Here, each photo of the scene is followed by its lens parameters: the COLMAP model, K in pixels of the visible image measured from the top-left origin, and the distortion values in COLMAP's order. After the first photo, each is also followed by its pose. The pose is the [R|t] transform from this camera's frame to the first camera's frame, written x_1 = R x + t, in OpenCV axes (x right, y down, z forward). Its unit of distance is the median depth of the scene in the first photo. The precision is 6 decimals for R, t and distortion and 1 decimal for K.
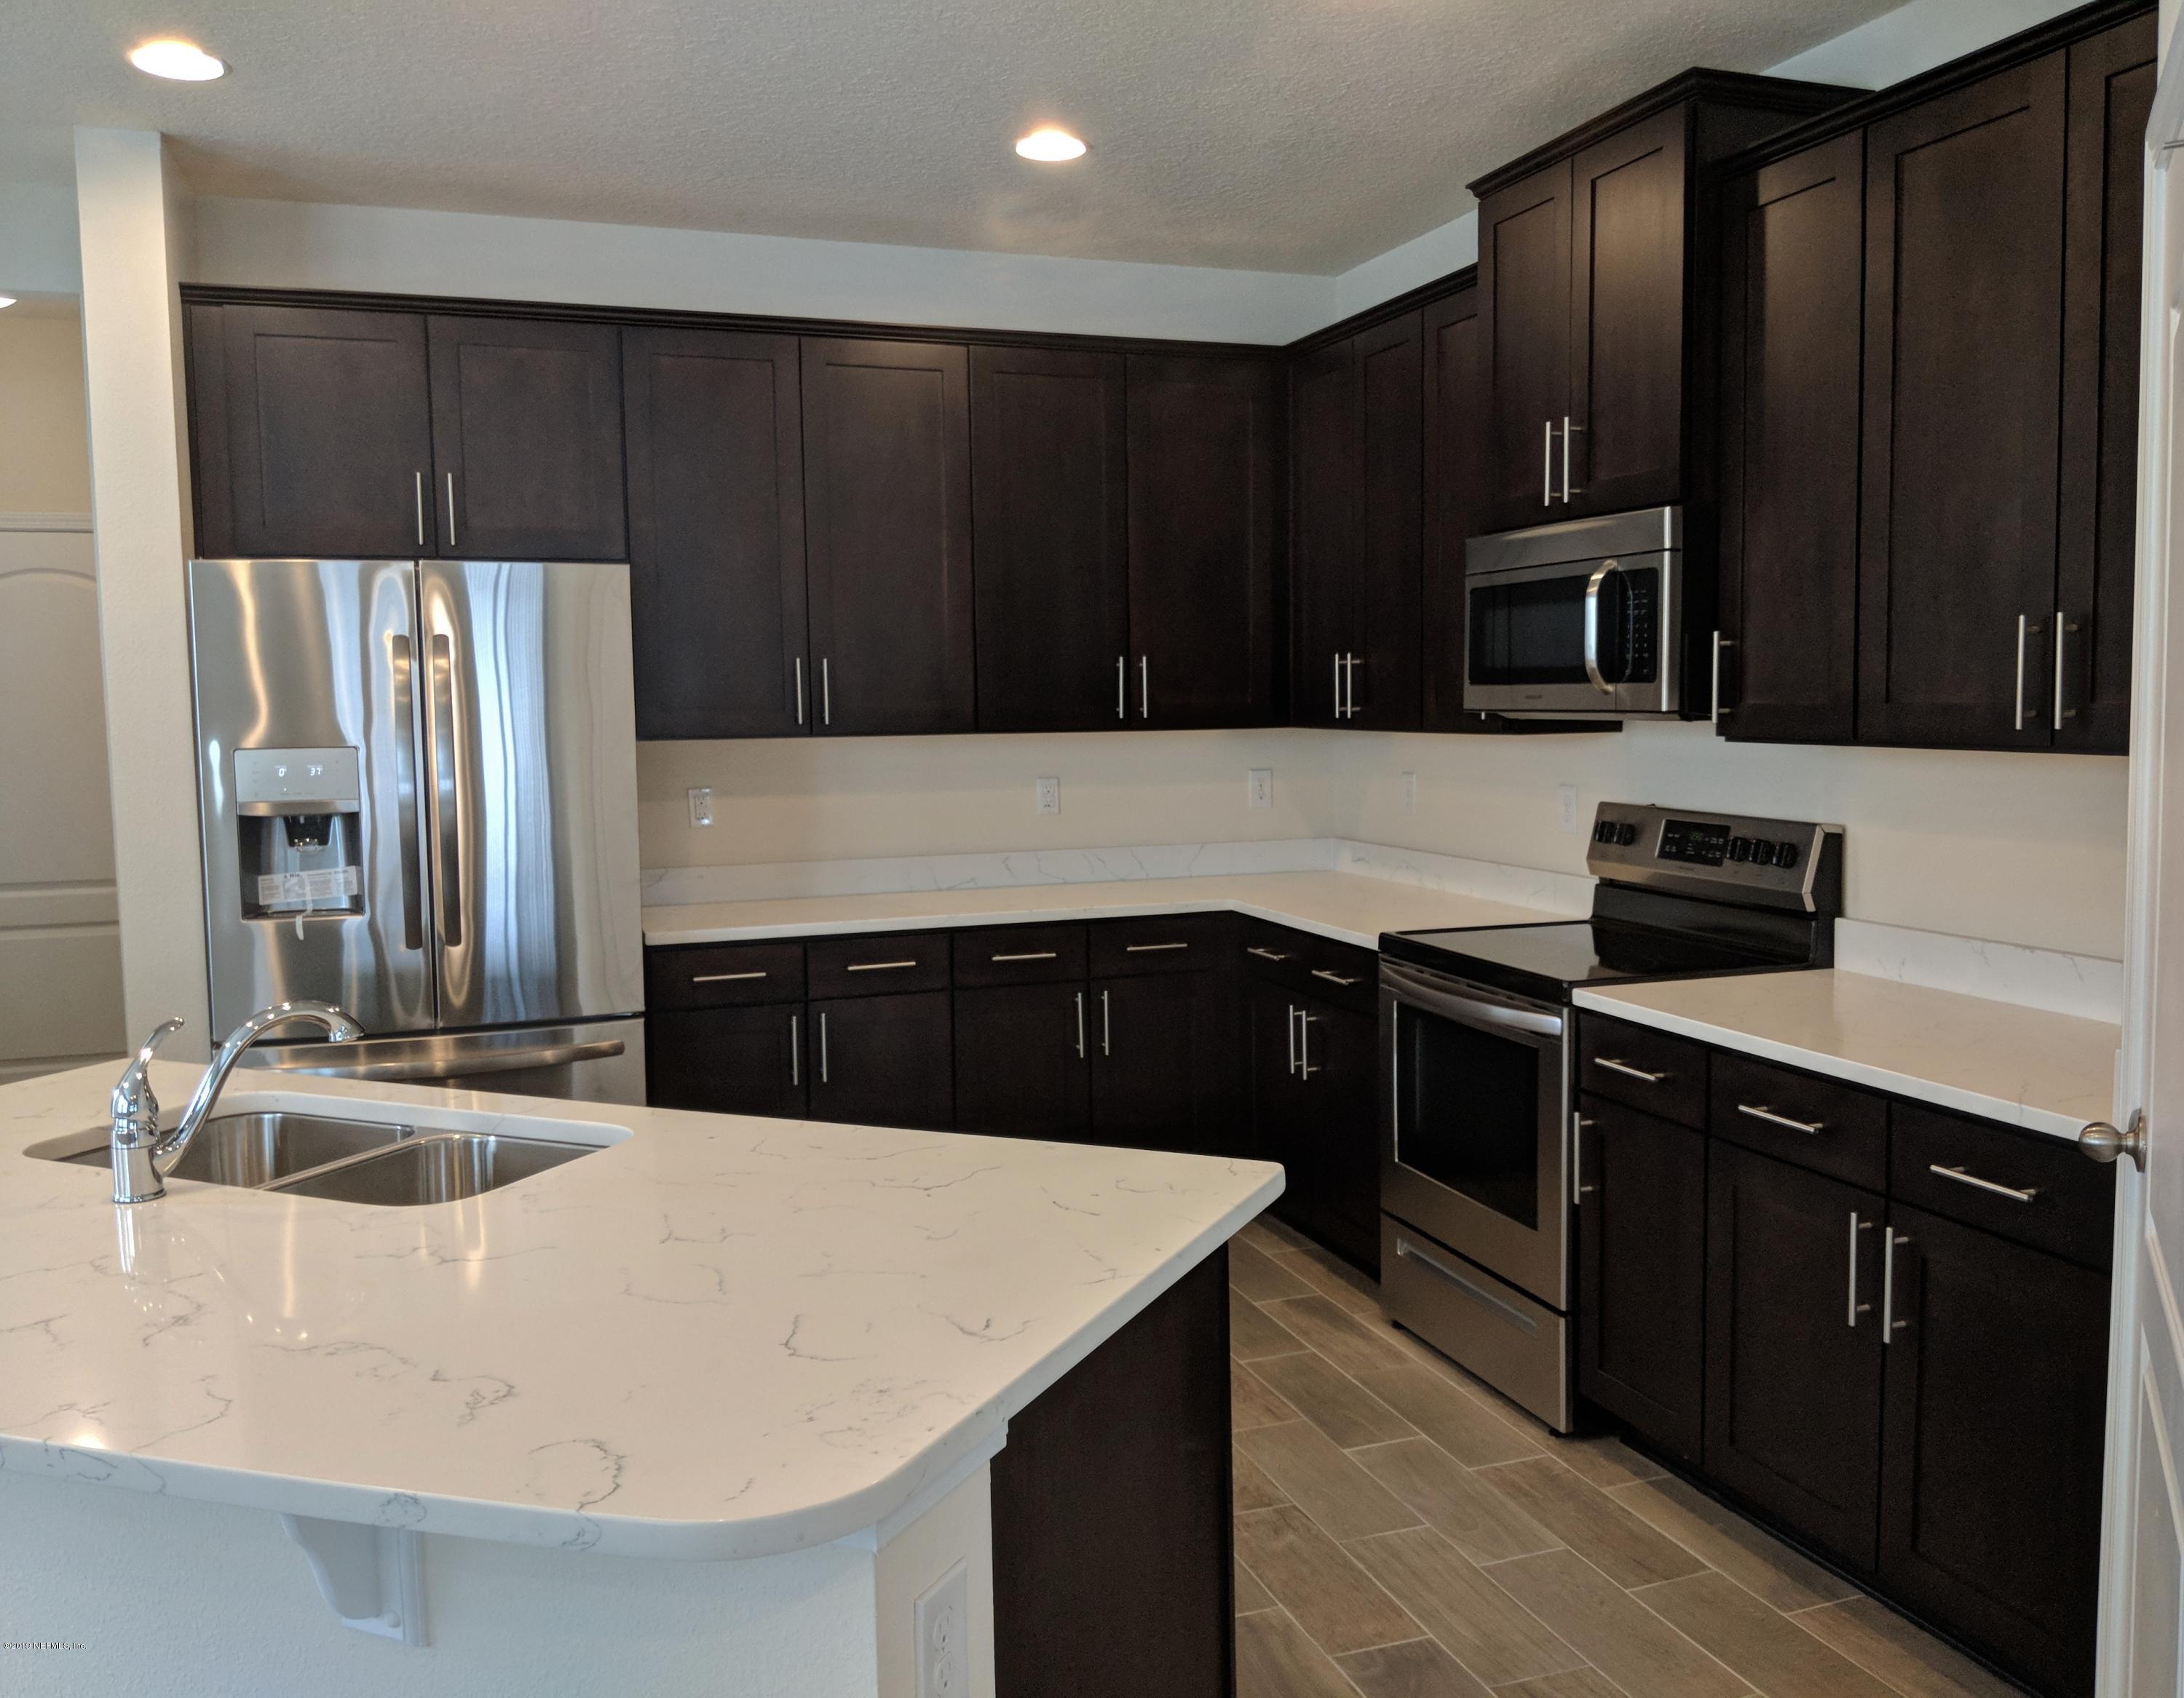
lens RADIAL K [[1831.5, 0, 1128.3], [0, 1831.5, 844.9], [0, 0, 1]] dist [0.071664, -0.129979]
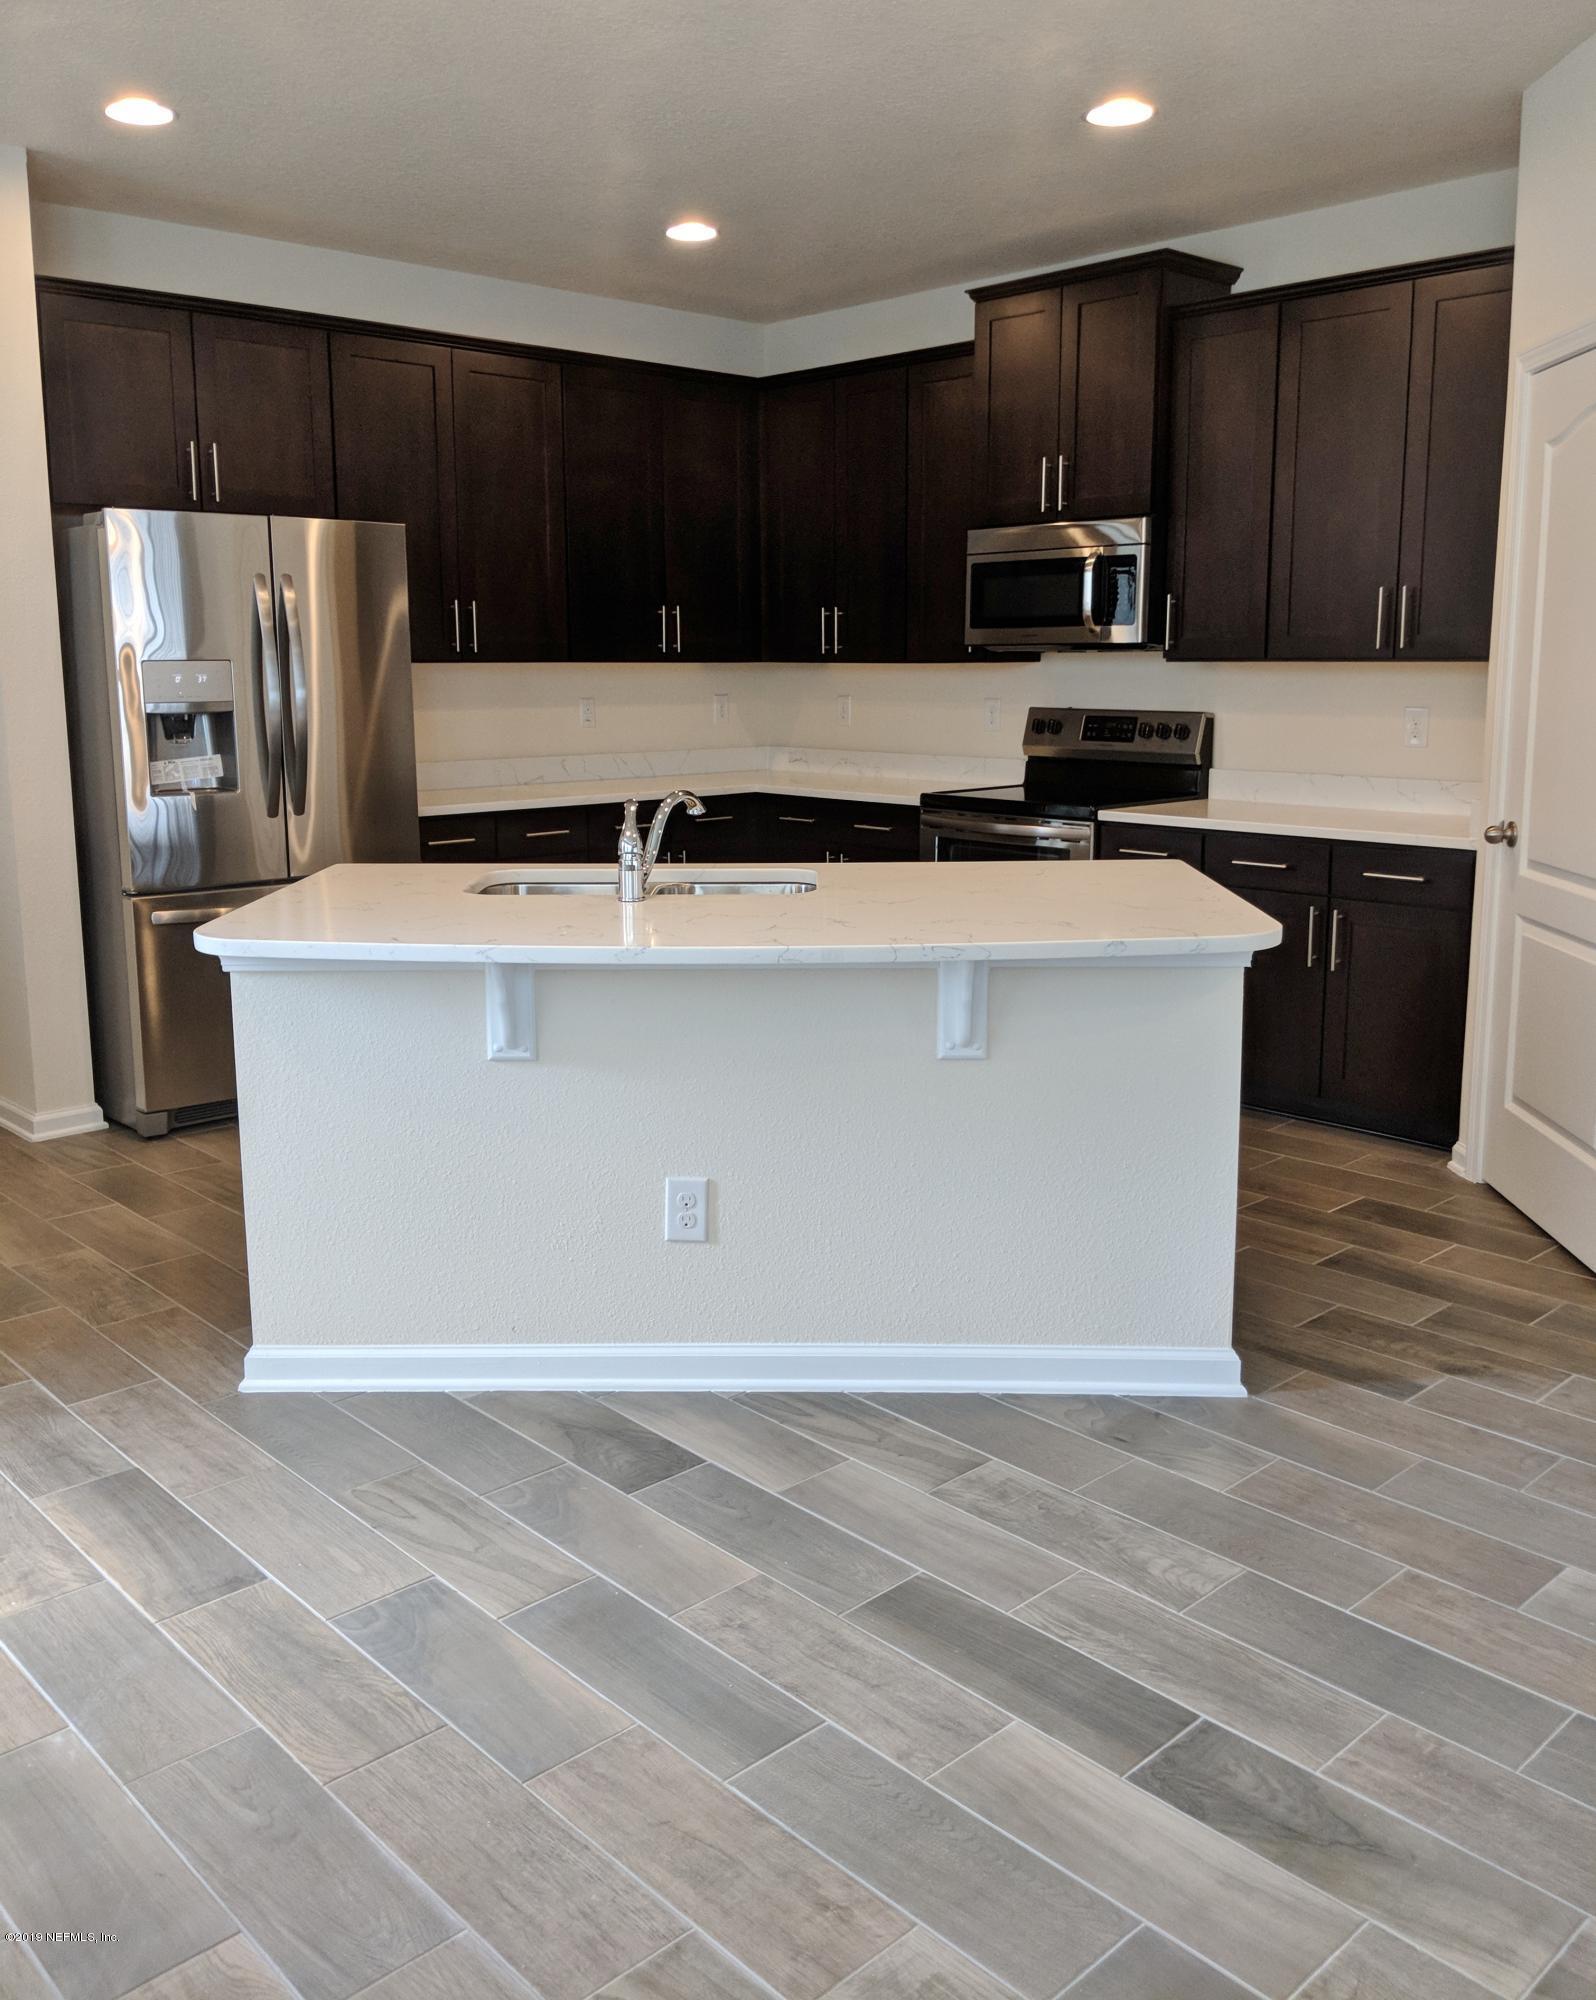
lens RADIAL K [[1712.9, 0, 798.1], [0, 1712.9, 936.9], [0, 0, 1]] dist [0.148752, -0.387218]
pose [[0.916760, -0.054164, 0.395750, -0.536701], [0.024513, 0.996525, 0.079604, 0.052166], [-0.398687, -0.063276, 0.914902, -0.276781]]
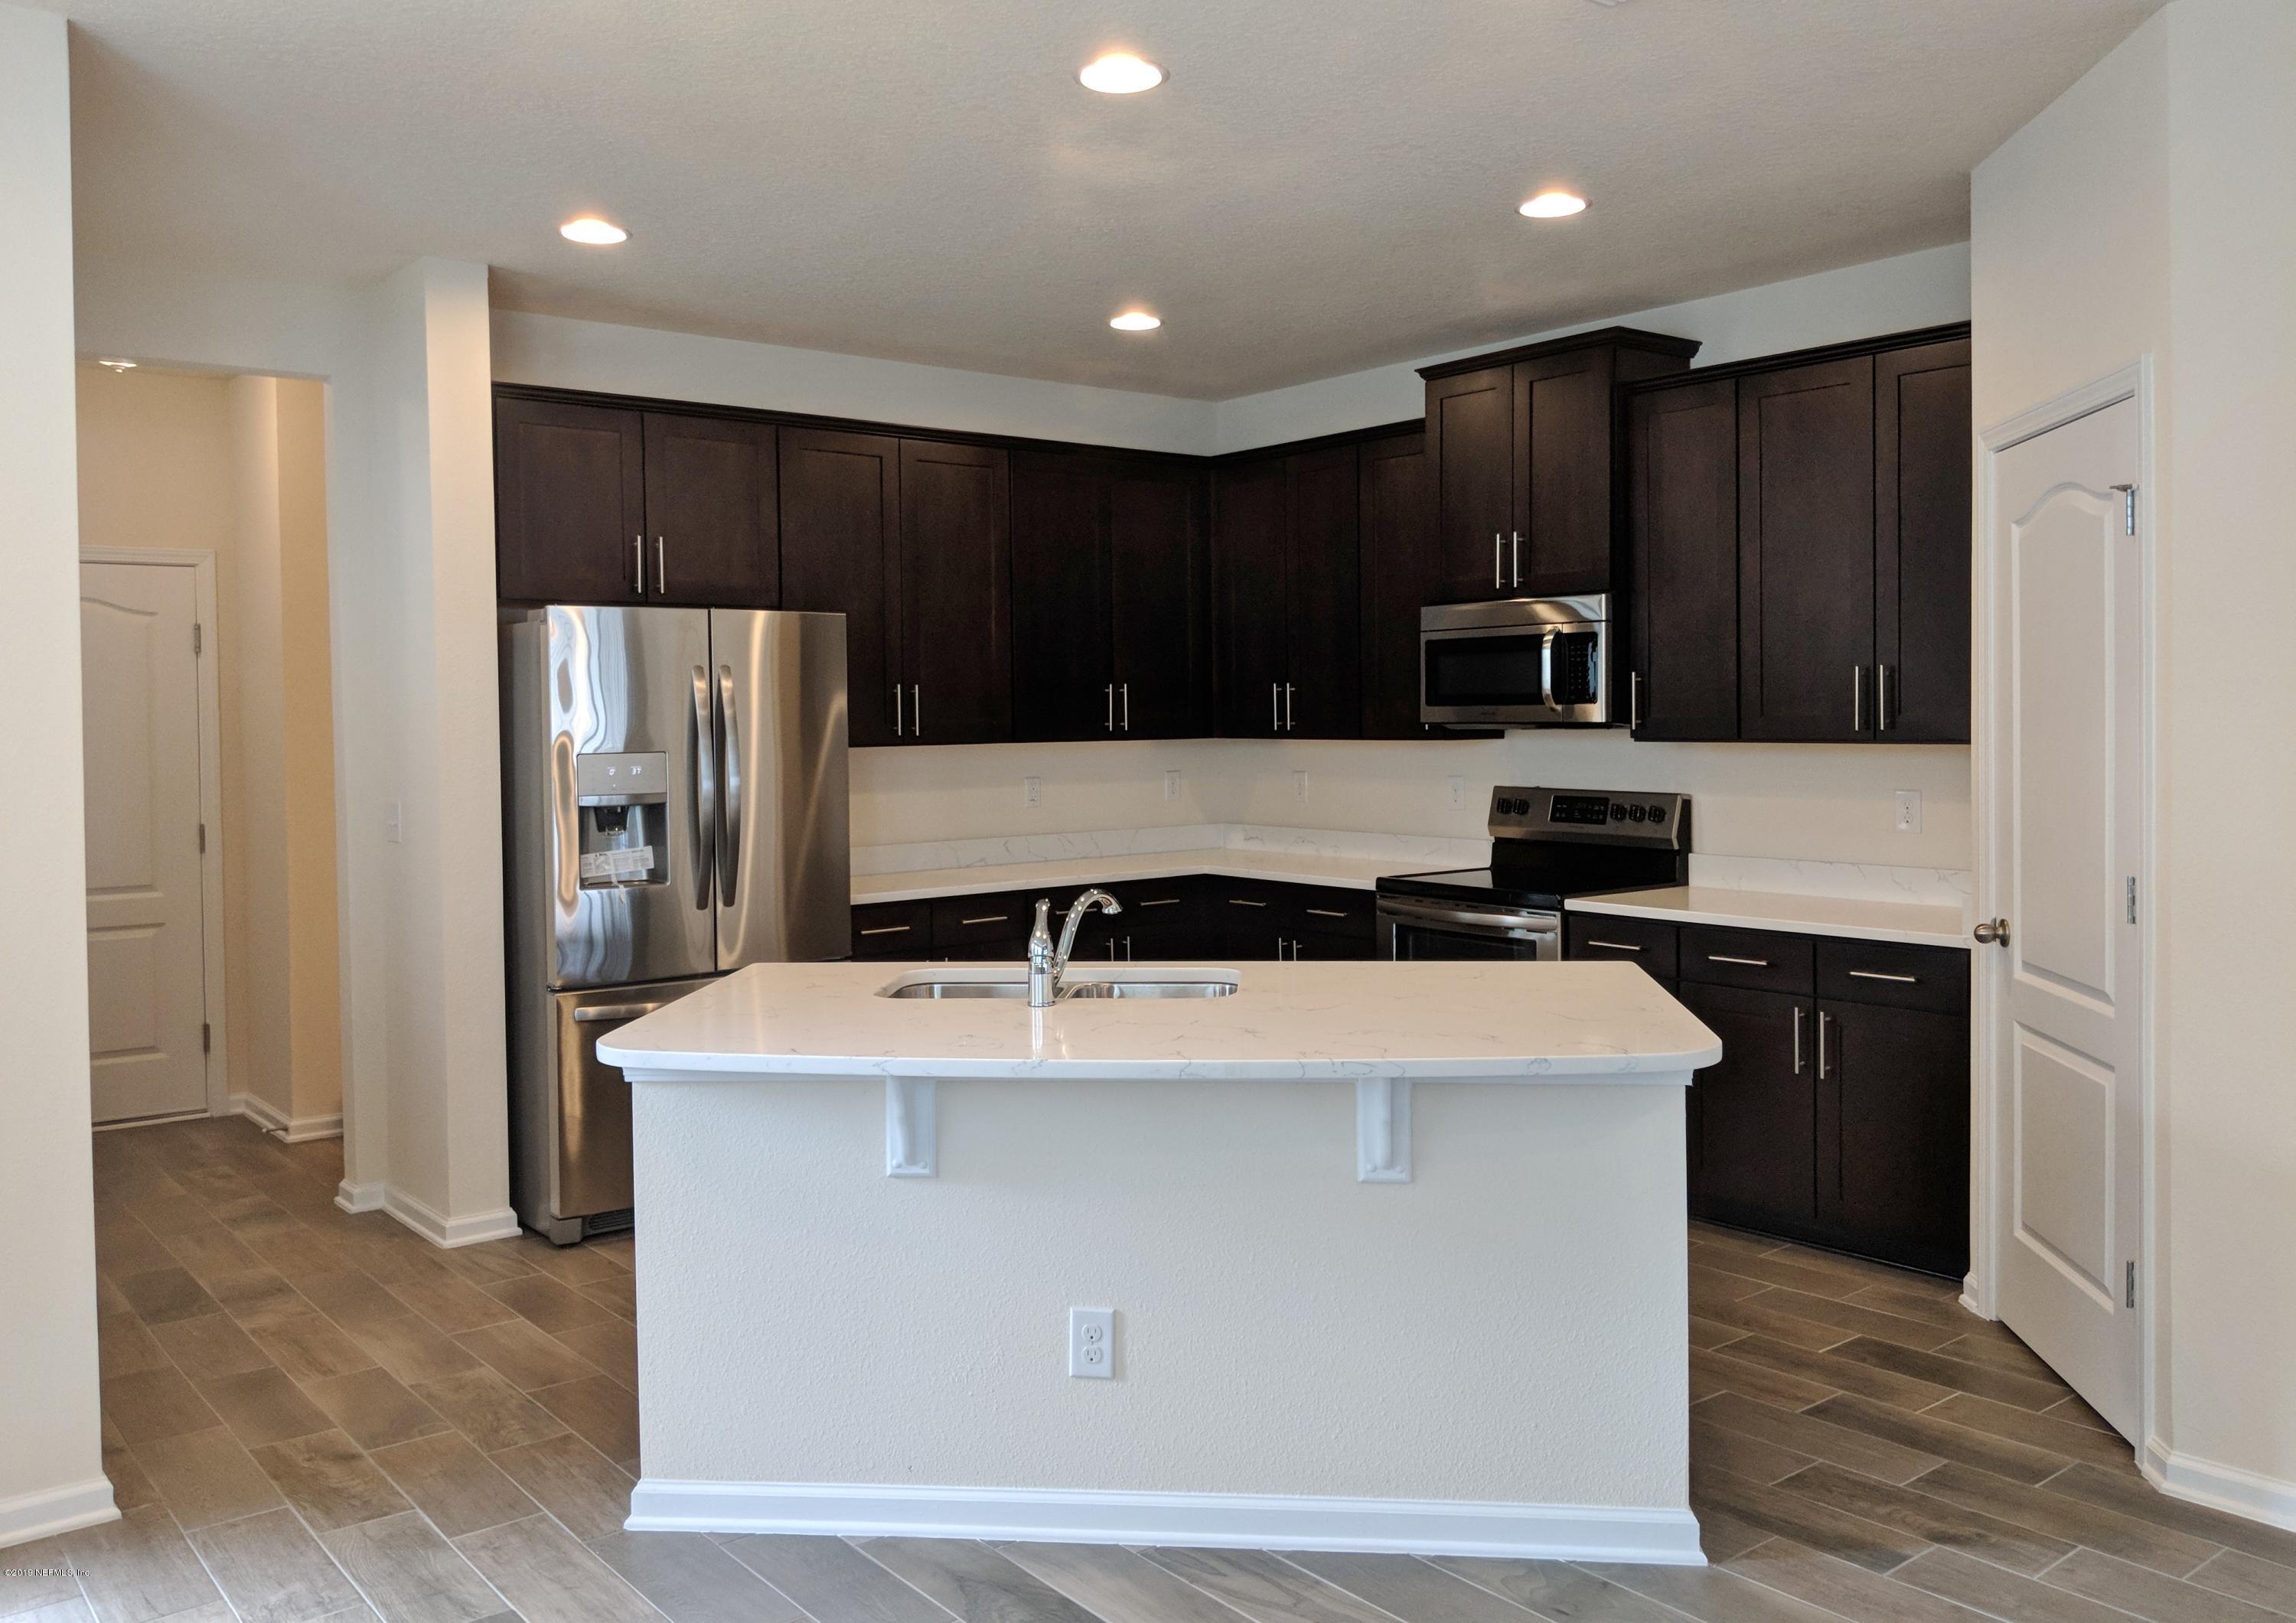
lens RADIAL K [[1858.4, 0, 1135.1], [0, 1858.4, 757.8], [0, 0, 1]] dist [0.079800, -0.160096]
pose [[0.946666, -0.006377, 0.322154, -0.519061], [0.026609, 0.997936, -0.058438, 0.035061], [-0.321116, 0.063893, 0.944882, -0.326068]]
